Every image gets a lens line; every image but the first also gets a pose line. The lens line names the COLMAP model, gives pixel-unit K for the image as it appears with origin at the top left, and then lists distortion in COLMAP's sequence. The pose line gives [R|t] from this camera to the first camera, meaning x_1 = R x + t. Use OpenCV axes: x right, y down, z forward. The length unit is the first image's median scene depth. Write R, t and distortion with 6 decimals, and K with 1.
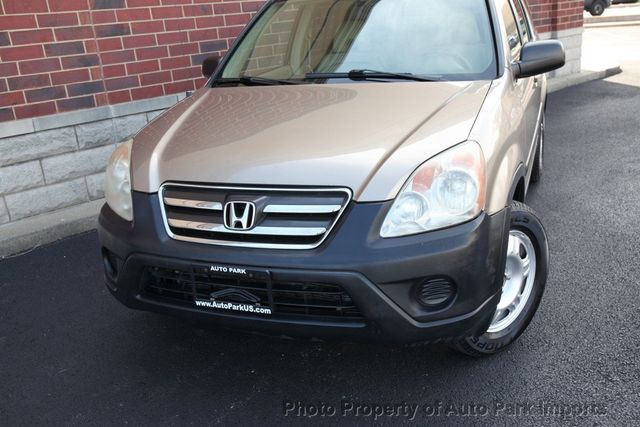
lens RADIAL K [[622.7, 0, 320.0], [0, 622.7, 213.5], [0, 0, 1]] dist [-0.008451, 0.028799]
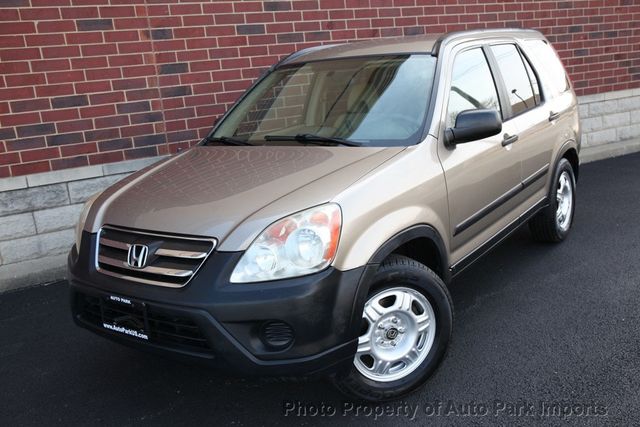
lens RADIAL K [[622.7, 0, 320.0], [0, 622.7, 213.5], [0, 0, 1]] dist [-0.008451, 0.028799]
pose [[0.965077, 0.048662, -0.257405, 0.474553], [-0.066198, 0.996007, -0.059899, -0.027476], [0.253463, 0.074847, 0.964445, -0.082828]]
